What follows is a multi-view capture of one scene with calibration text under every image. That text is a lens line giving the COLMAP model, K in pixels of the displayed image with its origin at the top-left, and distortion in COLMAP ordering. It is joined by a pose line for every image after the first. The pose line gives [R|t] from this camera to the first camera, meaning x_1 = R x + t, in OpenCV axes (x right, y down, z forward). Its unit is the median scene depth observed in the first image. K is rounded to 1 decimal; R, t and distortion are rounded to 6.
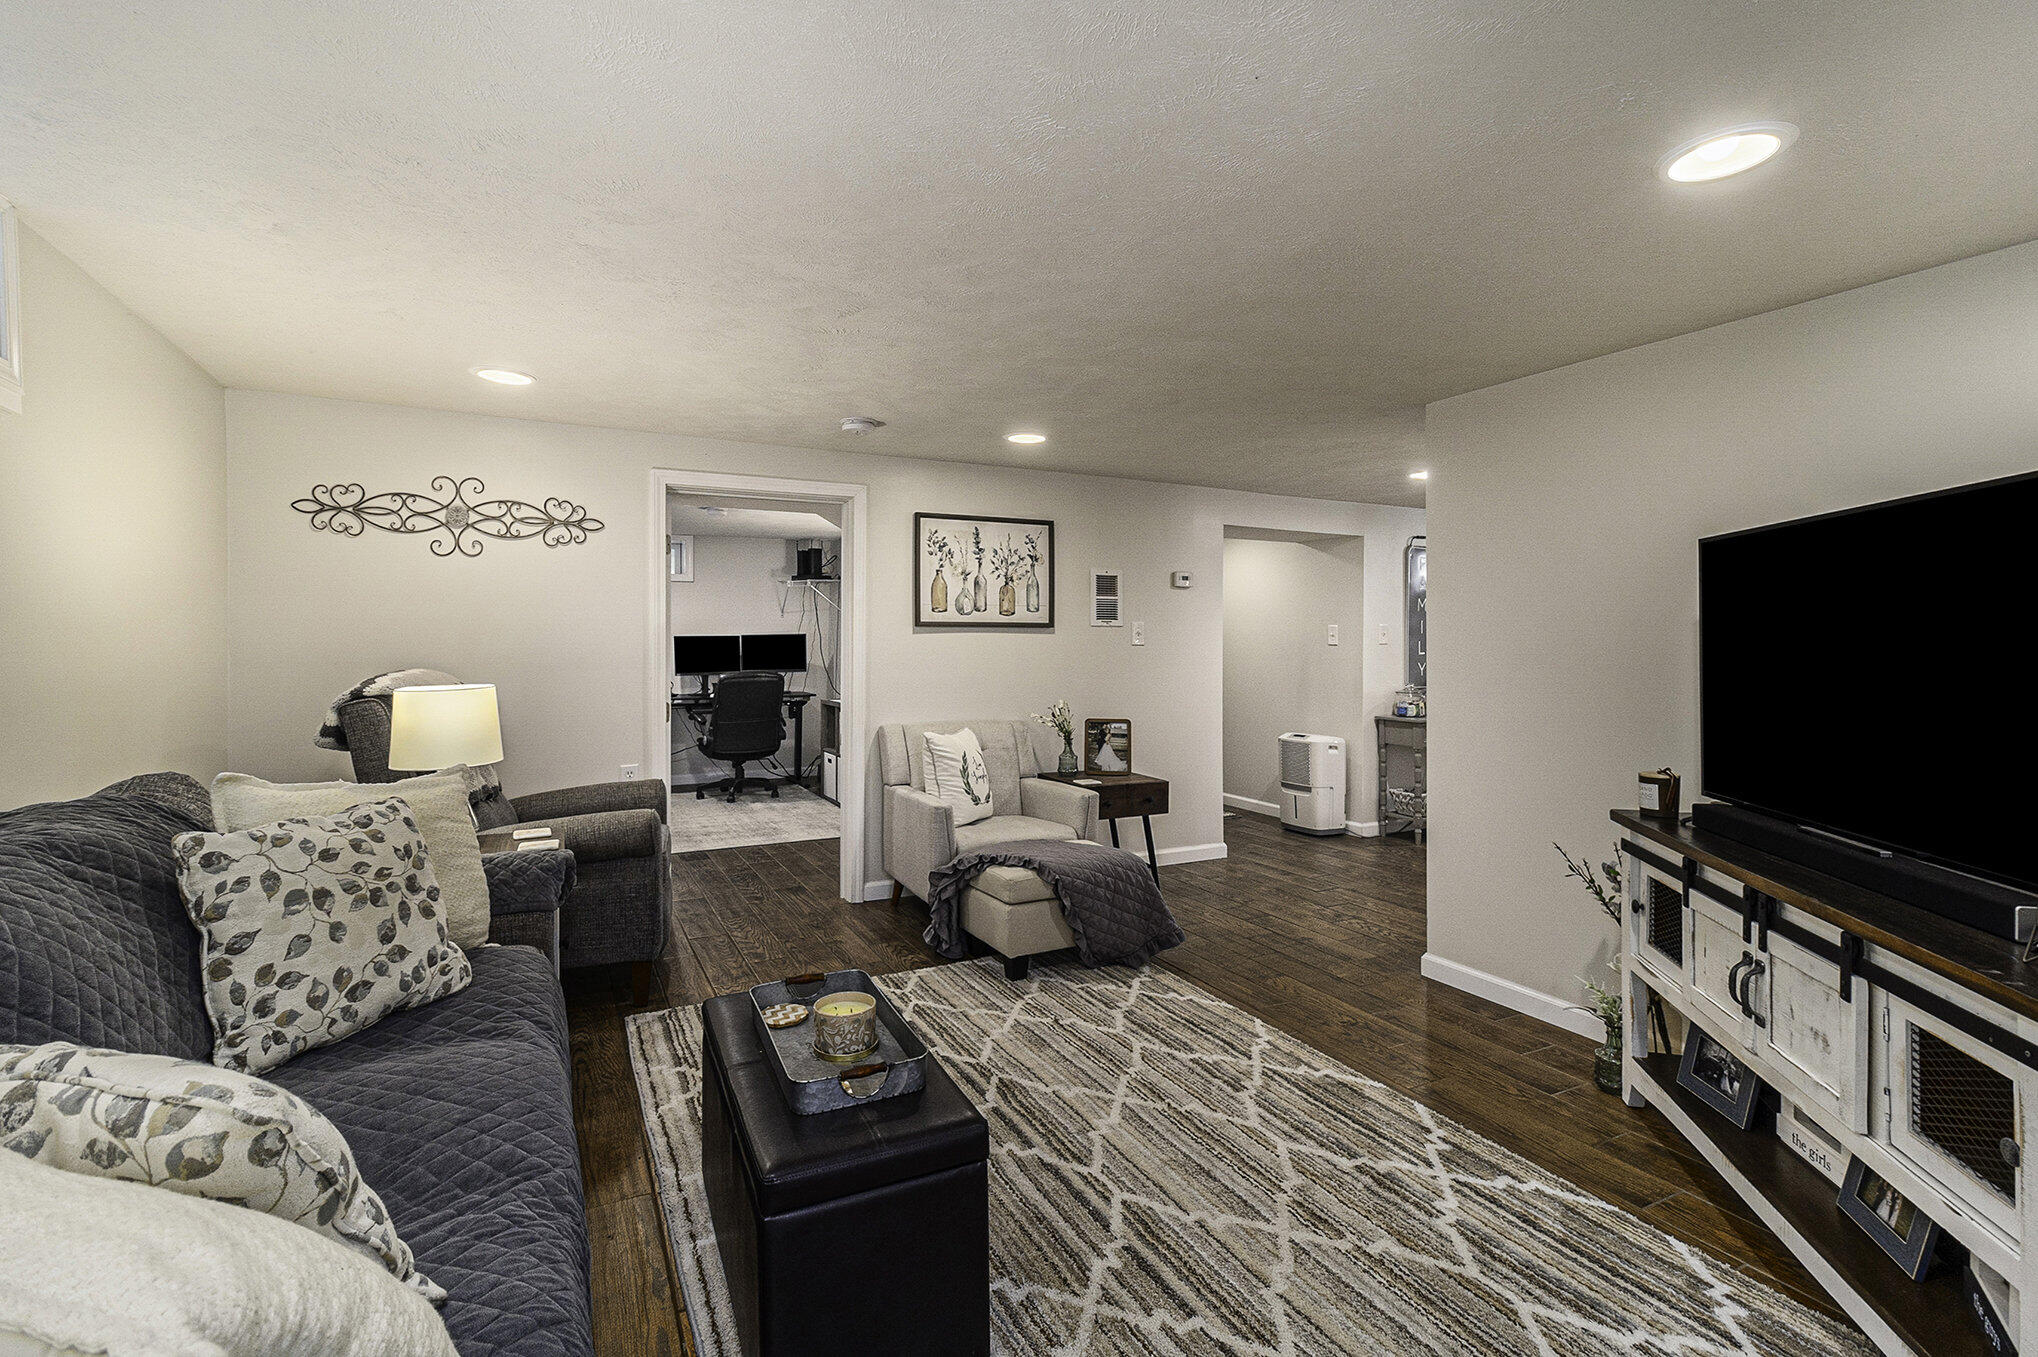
lens RADIAL K [[942.1, 0, 1010.2], [0, 942.1, 660.5], [0, 0, 1]] dist [0.000888, -0.000084]
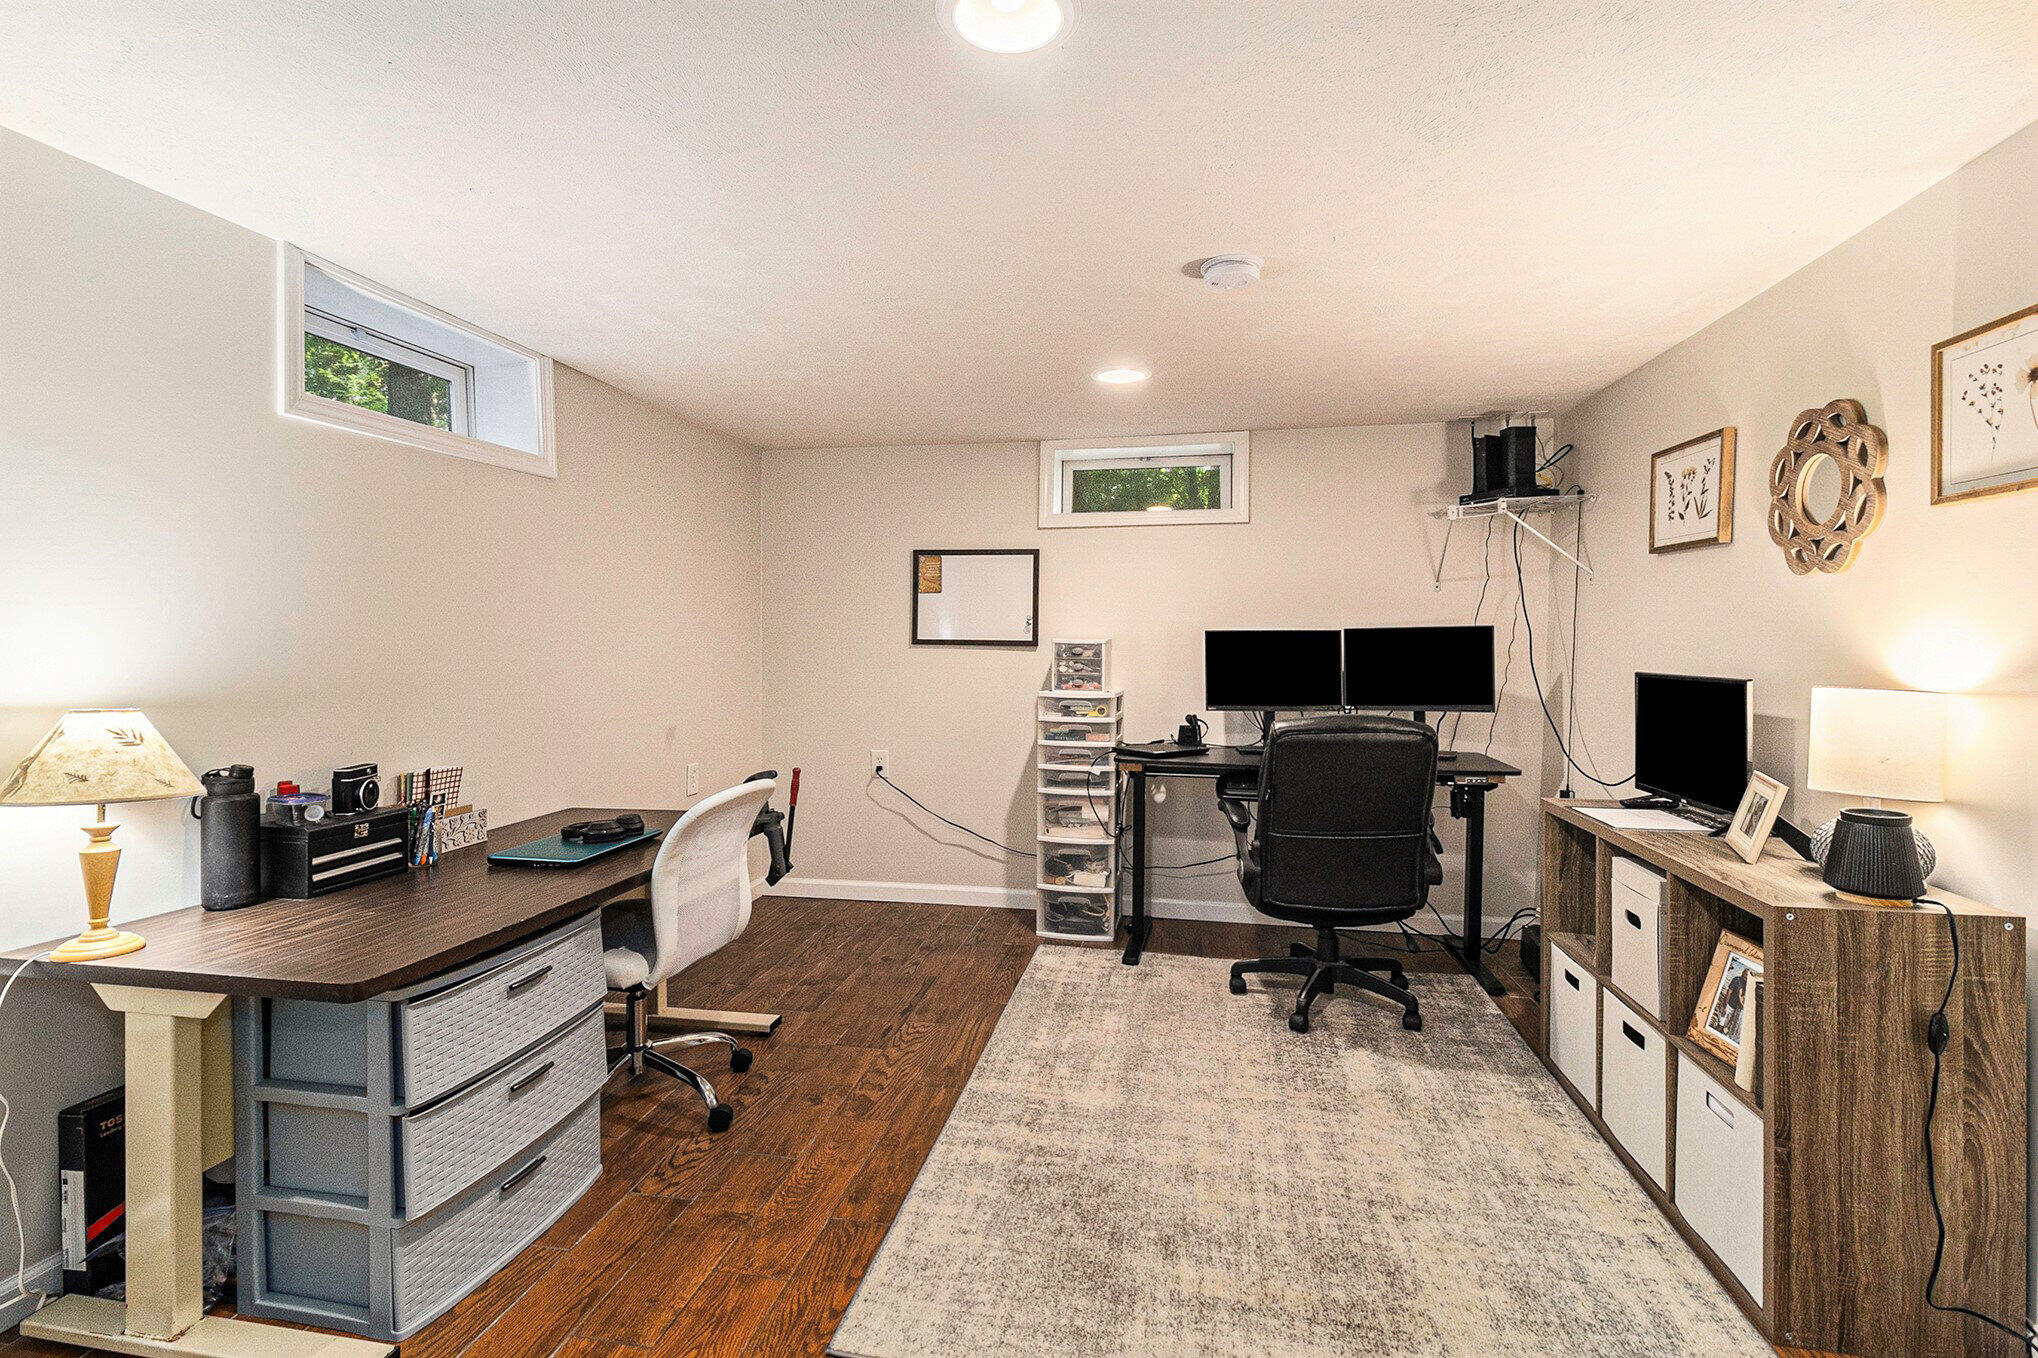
lens RADIAL K [[942.1, 0, 1017.3], [0, 942.1, 657.8], [0, 0, 1]] dist [0.000888, -0.000084]
pose [[0.784409, 0.004897, -0.620225, -0.126987], [-0.004554, 0.999987, 0.002136, -0.013101], [0.620228, 0.001148, 0.784421, 0.554056]]
